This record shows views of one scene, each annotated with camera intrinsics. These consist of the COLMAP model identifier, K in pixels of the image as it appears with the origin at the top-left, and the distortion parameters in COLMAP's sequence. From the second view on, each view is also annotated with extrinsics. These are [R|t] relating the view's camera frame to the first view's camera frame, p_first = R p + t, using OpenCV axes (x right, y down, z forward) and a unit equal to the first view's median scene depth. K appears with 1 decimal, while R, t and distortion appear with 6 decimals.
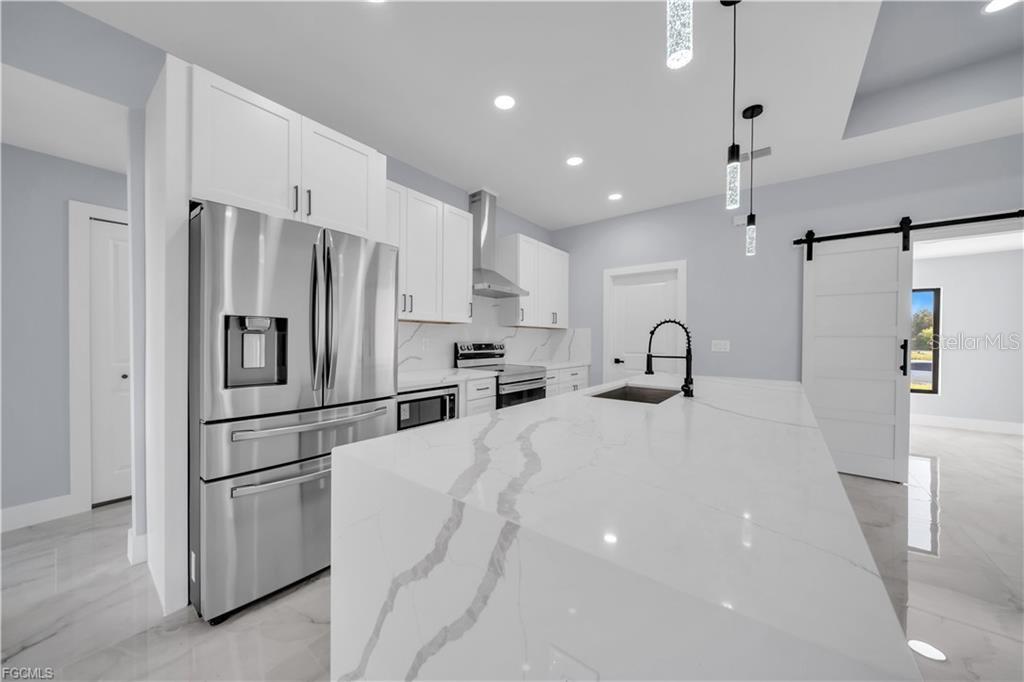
lens RADIAL K [[353.6, 0, 511.0], [0, 353.6, 343.1], [0, 0, 1]] dist [-0.000248, -0.000367]
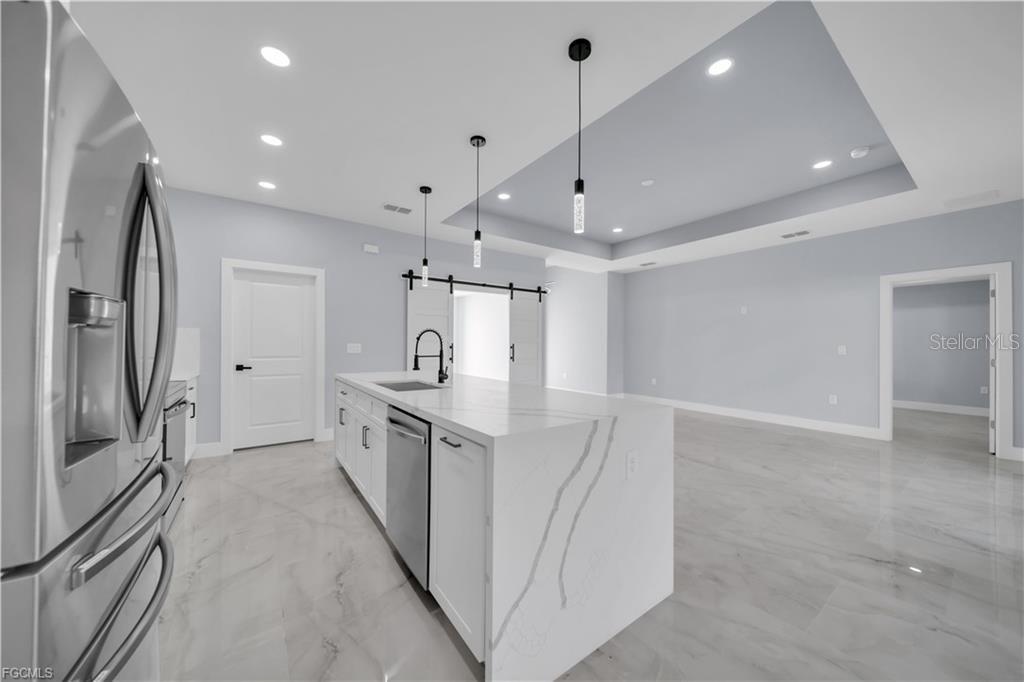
lens RADIAL K [[353.6, 0, 511.0], [0, 353.6, 343.1], [0, 0, 1]] dist [-0.000248, -0.000367]
pose [[0.289660, 0.000111, 0.957130, -0.462110], [0.005789, 0.999982, -0.001868, -0.004758], [-0.957112, 0.006082, 0.289654, 0.169282]]
